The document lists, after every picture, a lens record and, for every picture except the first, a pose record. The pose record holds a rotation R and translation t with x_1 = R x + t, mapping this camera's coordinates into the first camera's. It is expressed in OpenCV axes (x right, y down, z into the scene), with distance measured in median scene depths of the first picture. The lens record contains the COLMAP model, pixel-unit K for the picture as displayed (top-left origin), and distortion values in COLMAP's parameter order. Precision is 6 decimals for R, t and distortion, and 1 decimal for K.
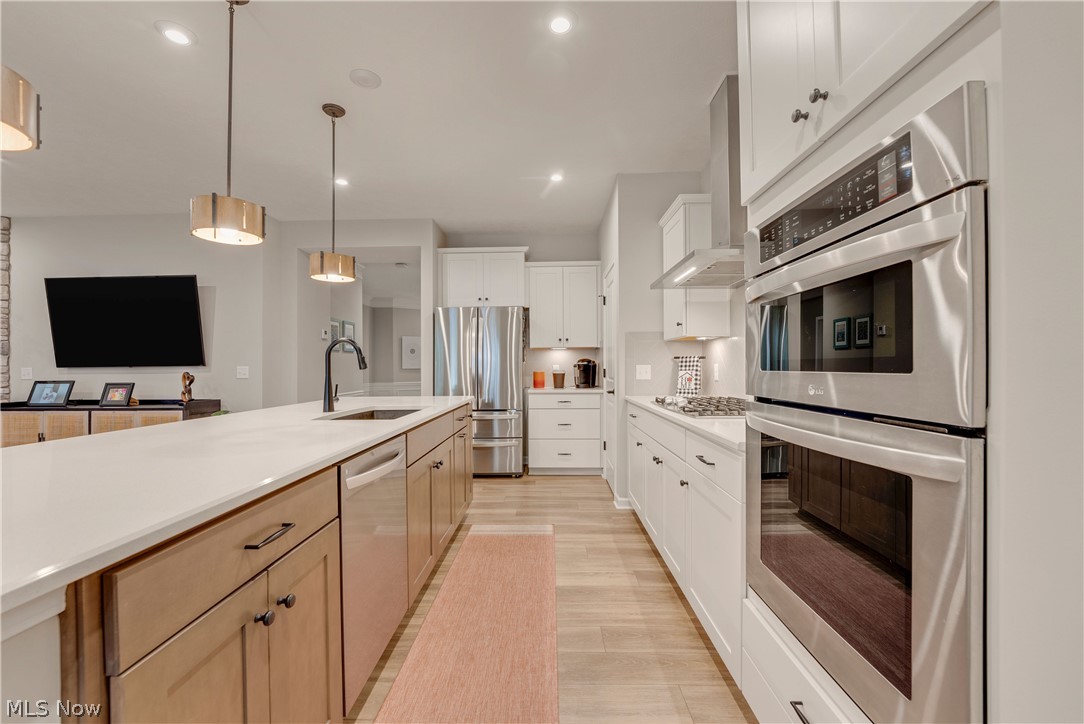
lens RADIAL K [[449.0, 0, 536.9], [0, 449.0, 364.7], [0, 0, 1]] dist [-0.024079, 0.000238]
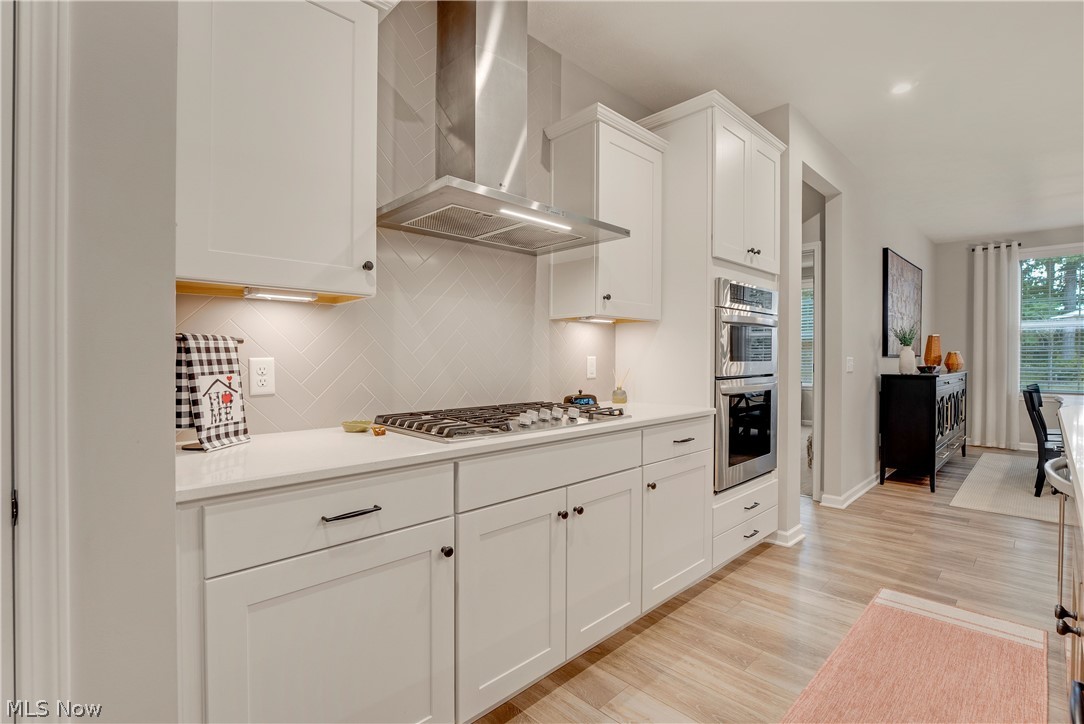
lens RADIAL K [[497.8, 0, 539.5], [0, 497.8, 359.5], [0, 0, 1]] dist [-0.015586, 0.000147]
pose [[-0.714315, 0.002939, 0.699818, -0.111295], [0.003441, 0.999994, -0.000687, 0.001576], [-0.699816, 0.001918, -0.714321, 0.919332]]
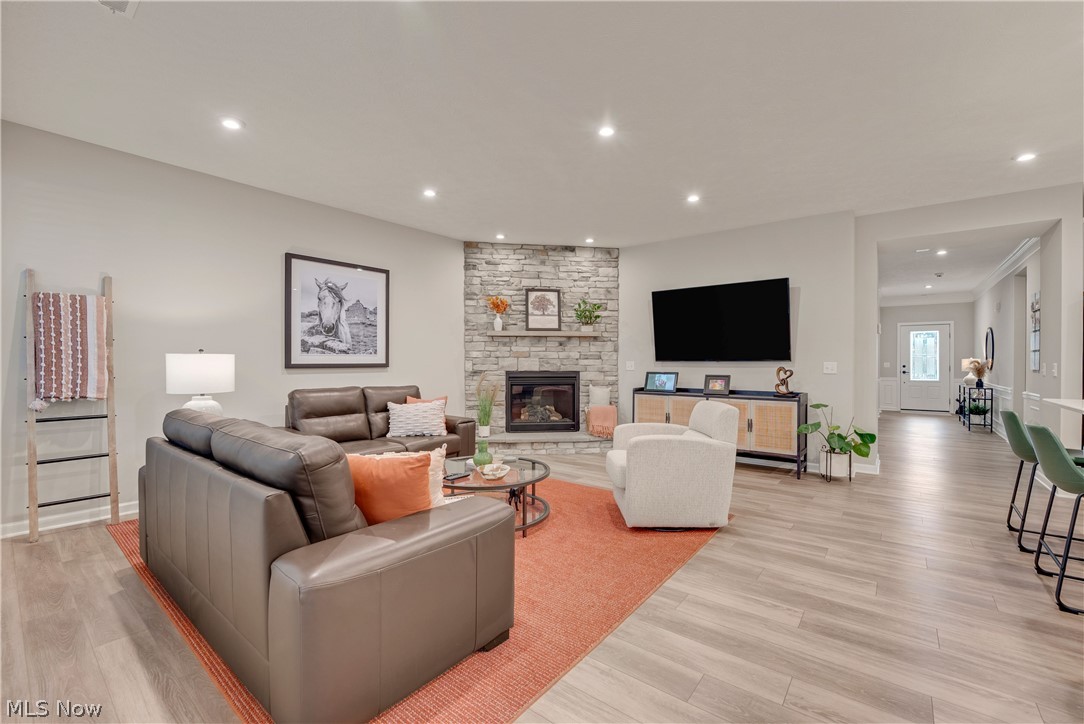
lens RADIAL K [[449.0, 0, 536.9], [0, 449.0, 364.7], [0, 0, 1]] dist [-0.024079, 0.000238]
pose [[0.789369, 0.010261, -0.613833, -0.604032], [-0.004445, 0.999930, 0.011000, 0.002506], [0.613903, -0.005955, 0.789359, -0.255430]]
